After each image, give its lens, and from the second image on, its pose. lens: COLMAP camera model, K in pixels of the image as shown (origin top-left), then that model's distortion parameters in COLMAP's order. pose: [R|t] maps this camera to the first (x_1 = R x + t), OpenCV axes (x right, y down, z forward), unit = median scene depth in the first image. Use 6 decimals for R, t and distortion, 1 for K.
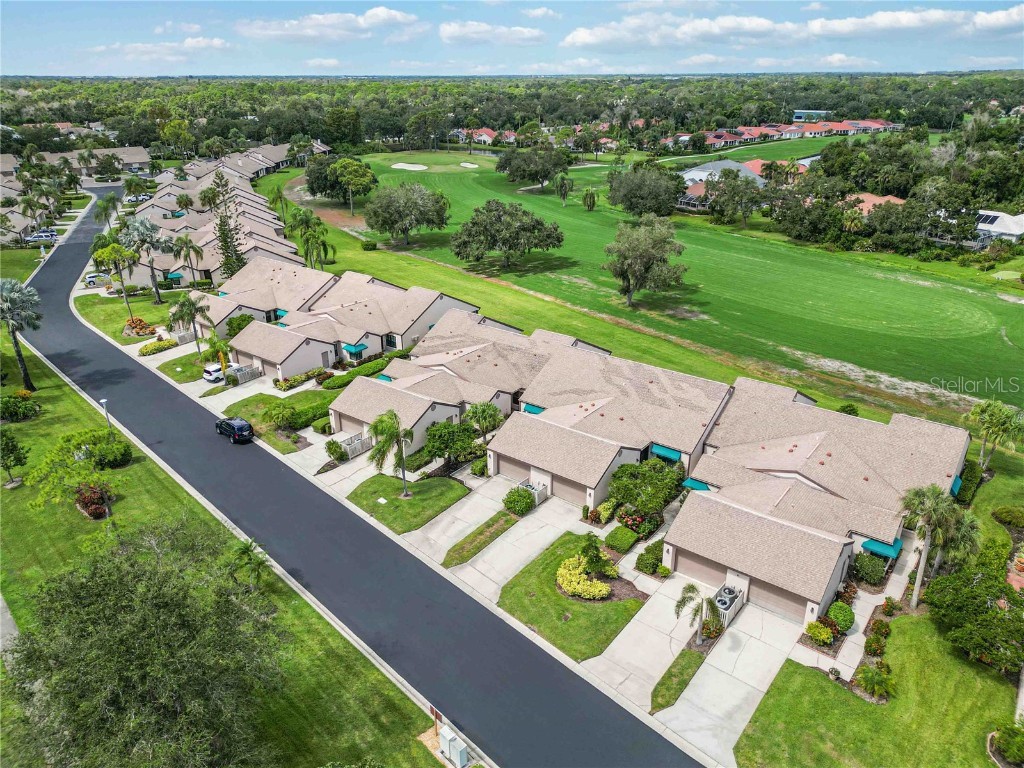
lens RADIAL K [[715.6, 0, 509.6], [0, 715.6, 384.6], [0, 0, 1]] dist [0.066537, -0.063927]
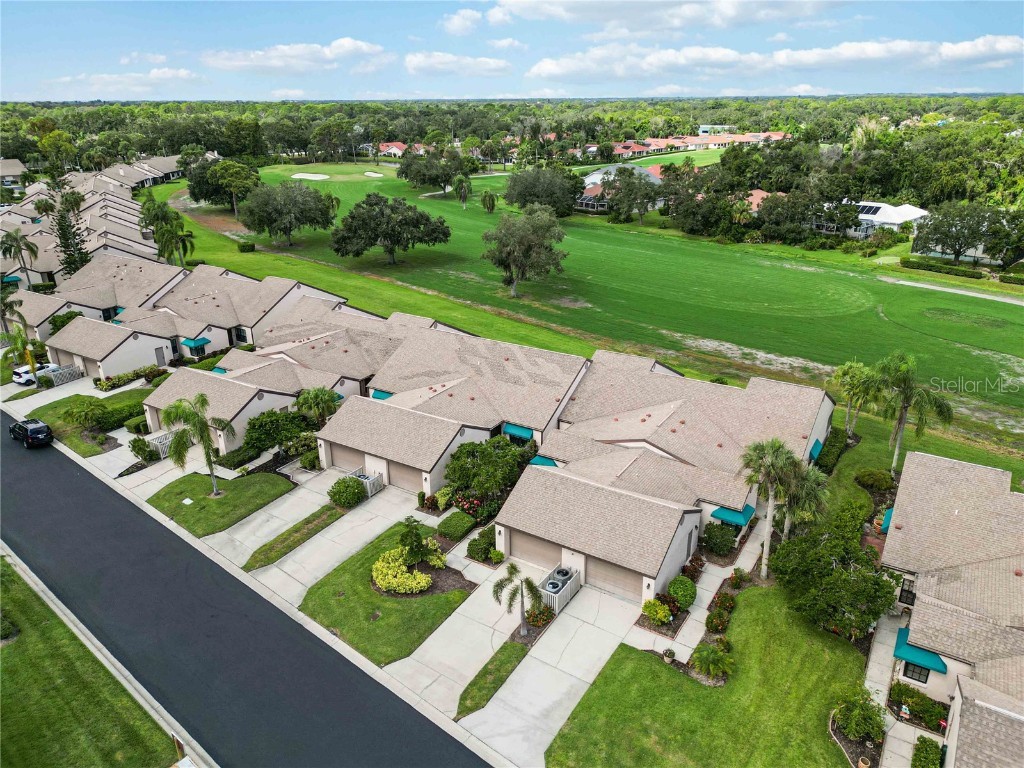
lens RADIAL K [[715.6, 0, 509.6], [0, 715.6, 384.6], [0, 0, 1]] dist [0.066537, -0.063927]
pose [[0.995226, -0.038825, 0.089547, 0.095386], [0.041386, 0.998781, -0.026918, 0.043580], [-0.088393, 0.030495, 0.995619, 0.070003]]
